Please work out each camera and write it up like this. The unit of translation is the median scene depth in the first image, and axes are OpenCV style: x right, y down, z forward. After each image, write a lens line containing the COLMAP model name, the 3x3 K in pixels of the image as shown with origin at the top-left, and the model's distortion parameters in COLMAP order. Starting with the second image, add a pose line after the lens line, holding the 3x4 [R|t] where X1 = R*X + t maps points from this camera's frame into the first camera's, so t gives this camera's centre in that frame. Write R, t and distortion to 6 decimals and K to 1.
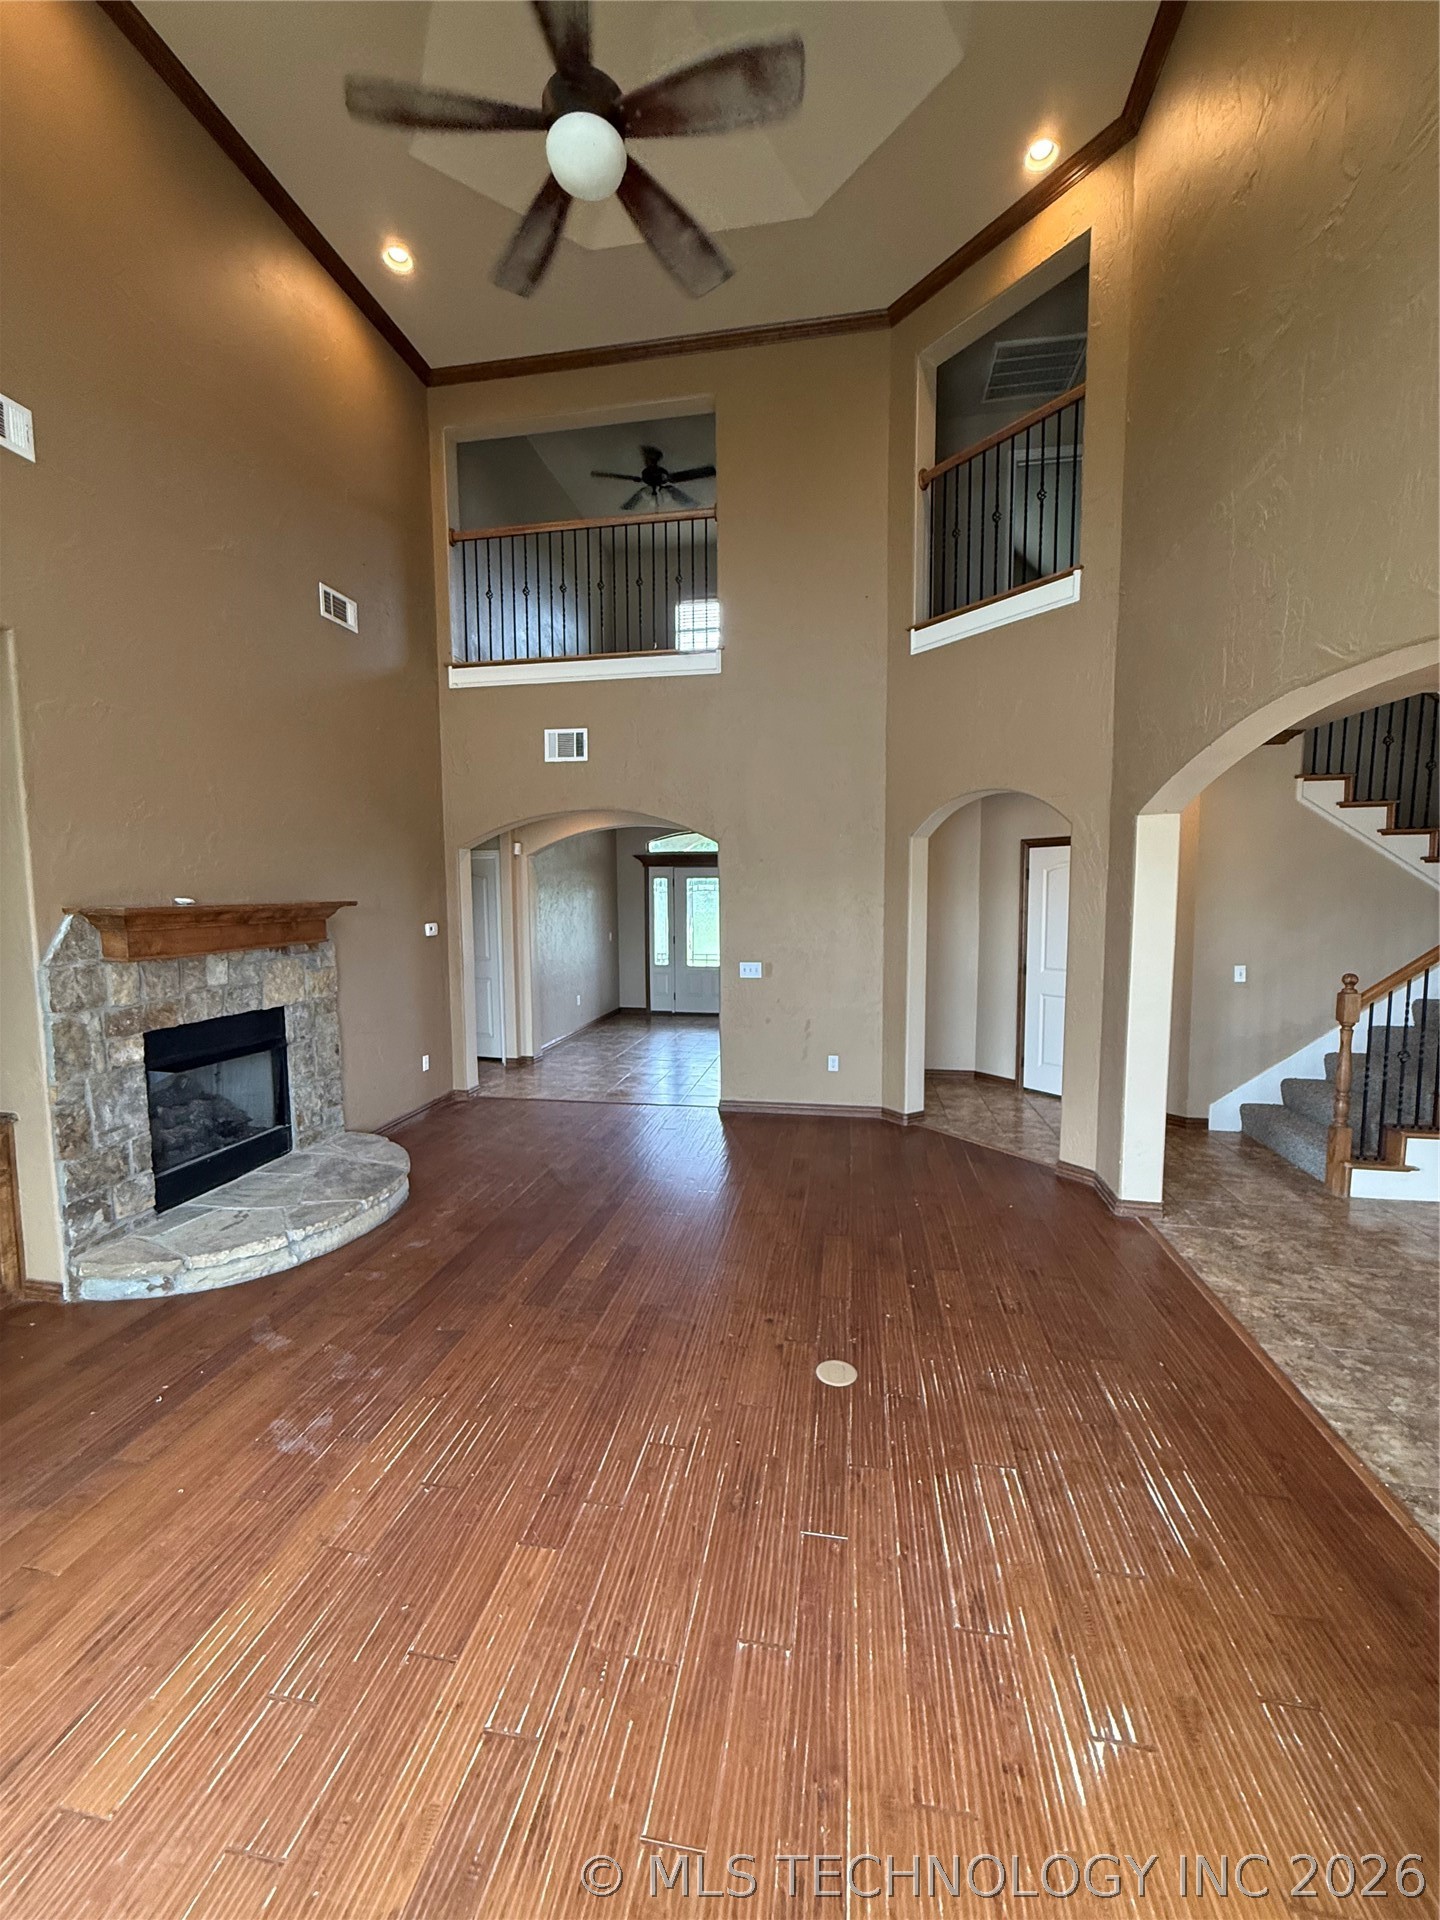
lens RADIAL K [[767.2, 0, 717.6], [0, 767.2, 957.8], [0, 0, 1]] dist [-0.000828, -0.000039]
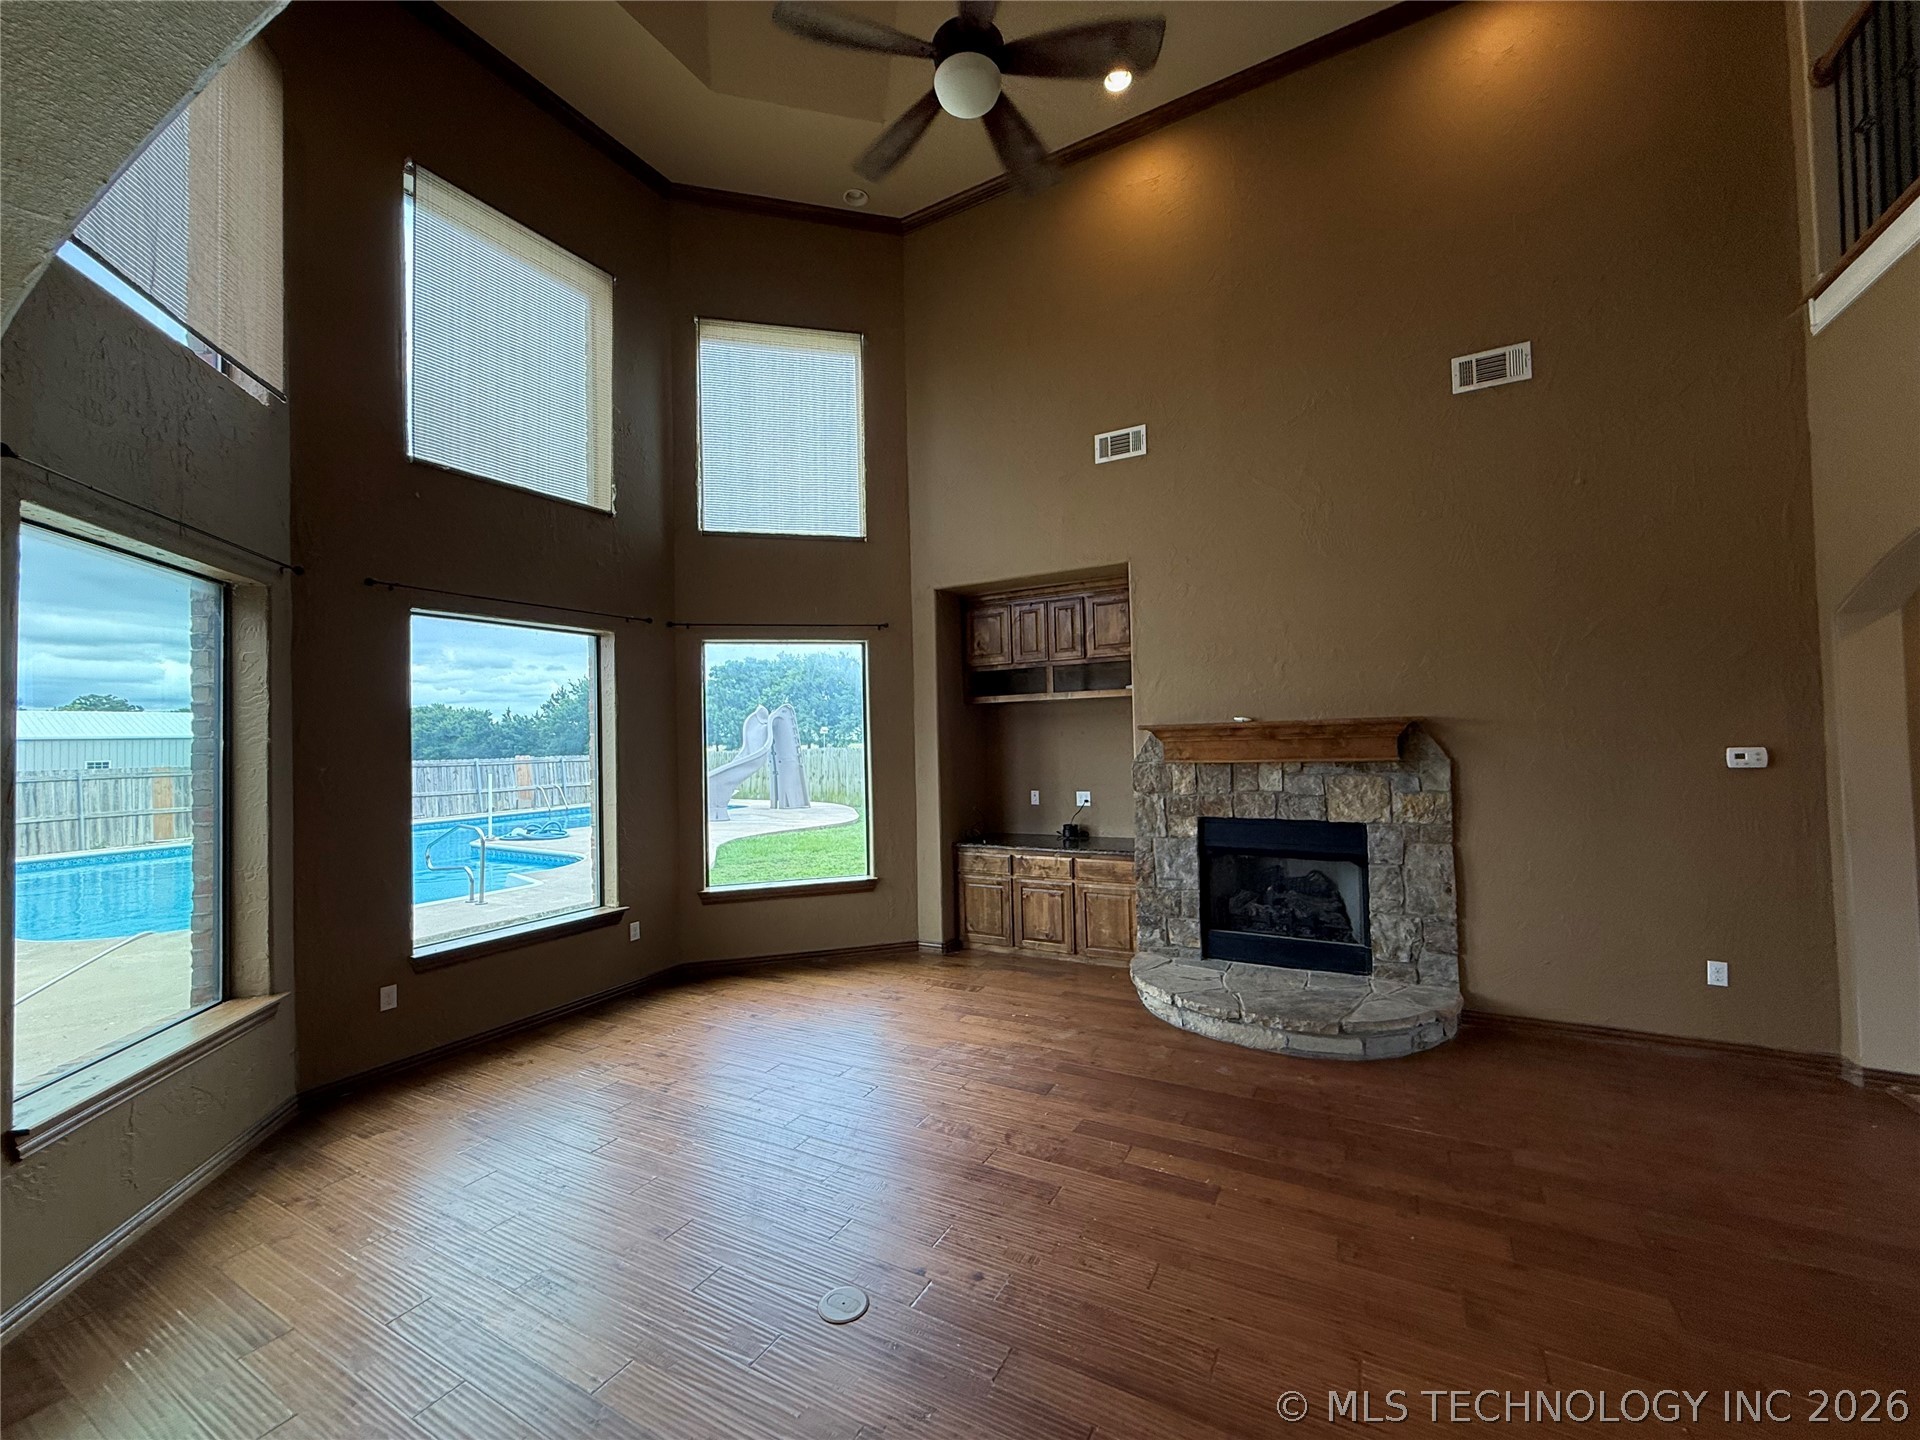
lens RADIAL K [[767.2, 0, 956.6], [0, 767.2, 722.1], [0, 0, 1]] dist [-0.000828, -0.000039]
pose [[-0.330249, -0.008909, -0.943852, 0.635037], [-0.057043, 0.998316, 0.010536, -0.056192], [0.942169, 0.057319, -0.330201, 0.970950]]
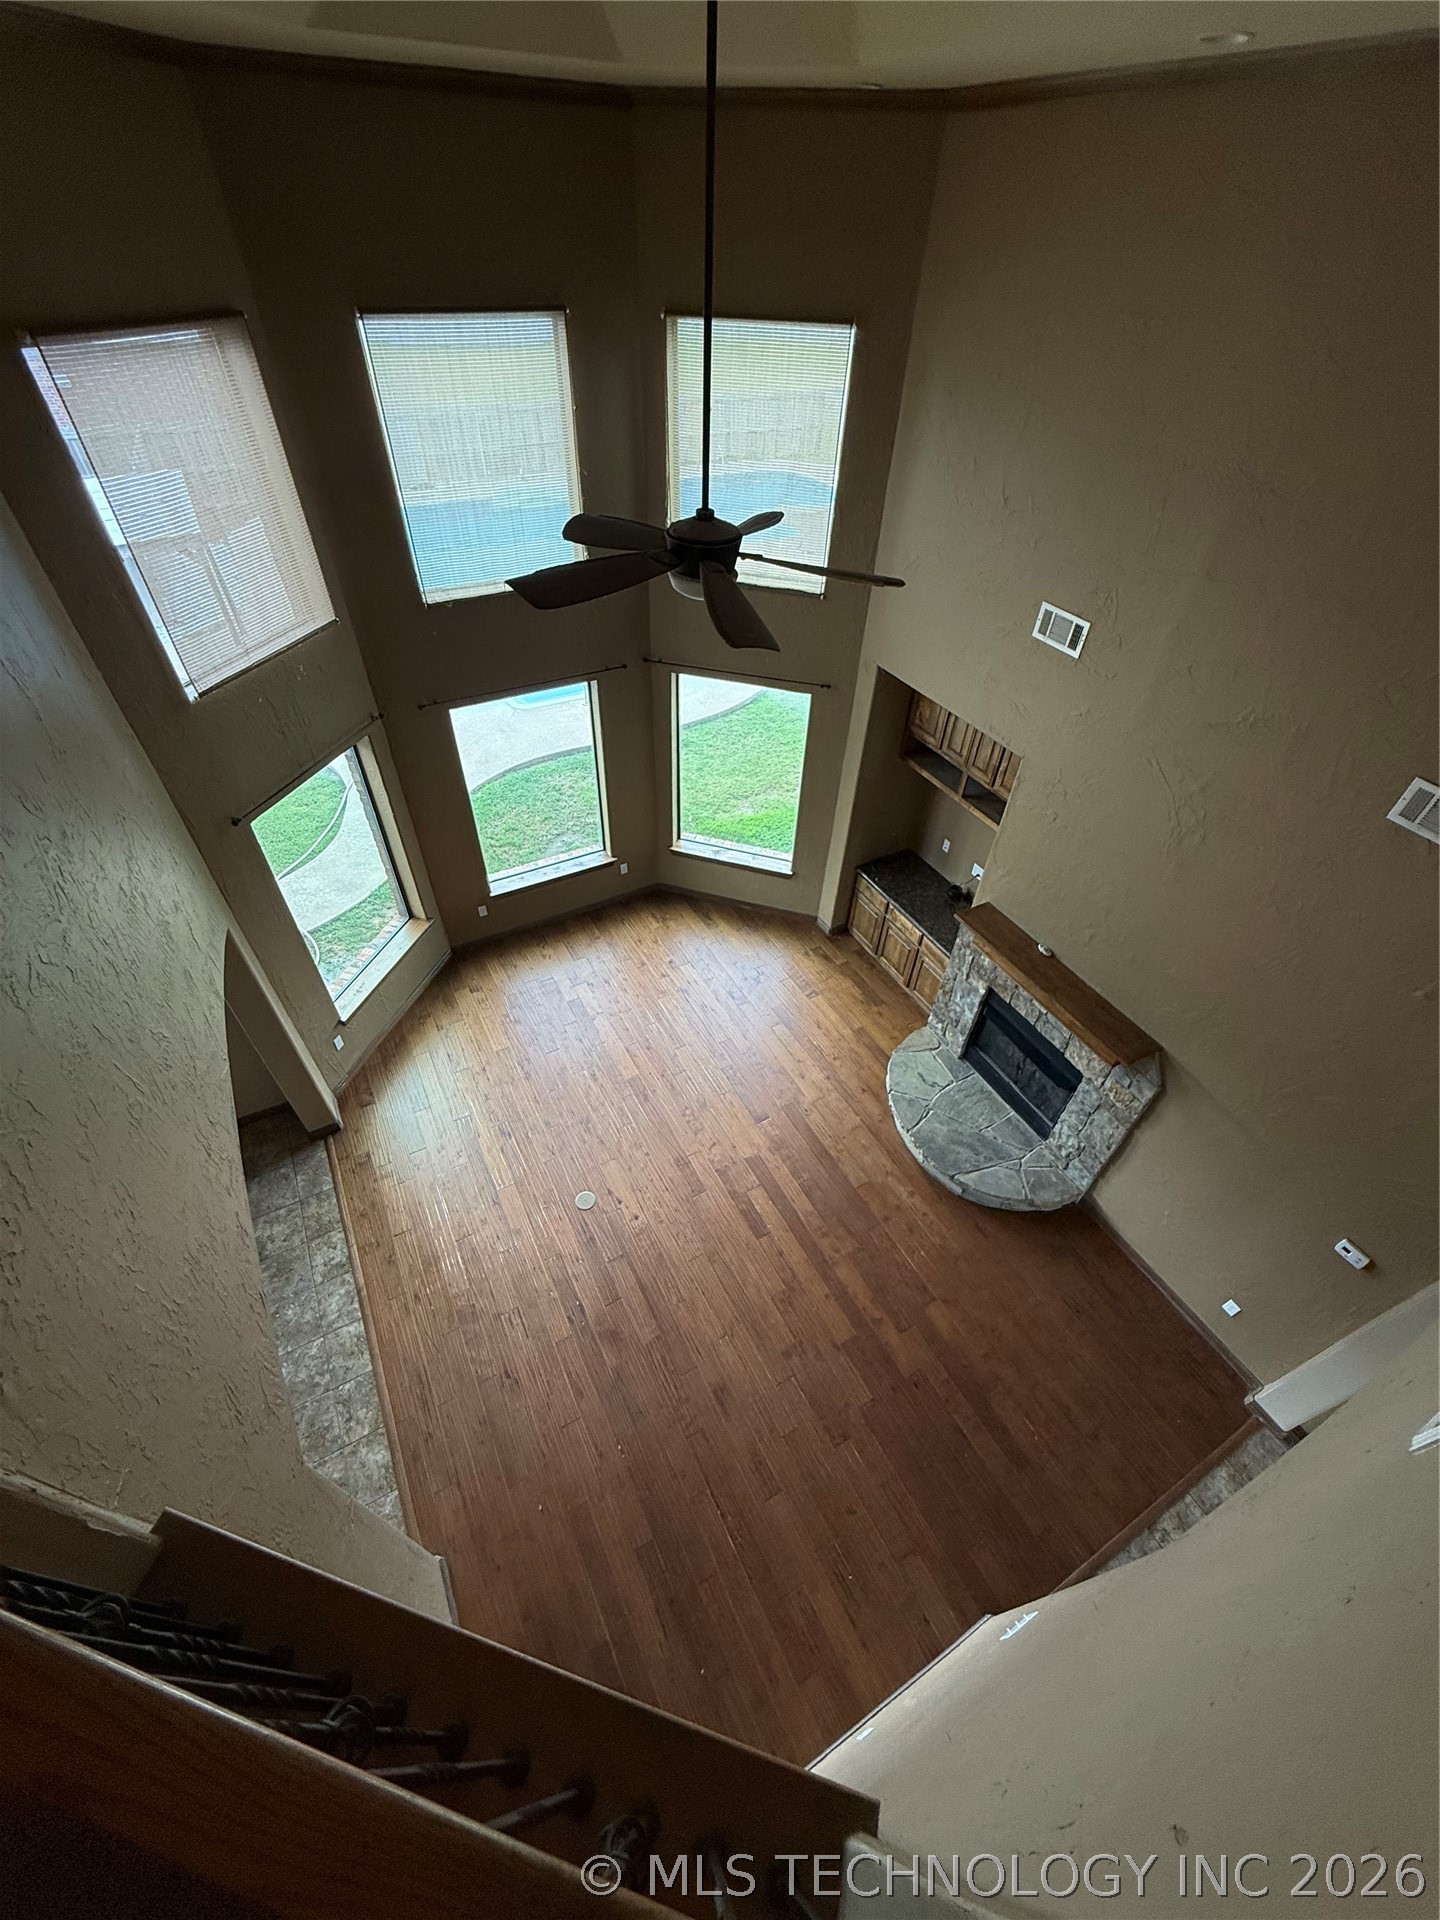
lens RADIAL K [[767.2, 0, 720.0], [0, 767.2, 957.2], [0, 0, 1]] dist [-0.000828, -0.000039]
pose [[-0.779748, 0.425101, -0.459654, 0.388479], [-0.081365, 0.659134, 0.747611, -1.036742], [0.620784, 0.620348, -0.479371, 1.300425]]
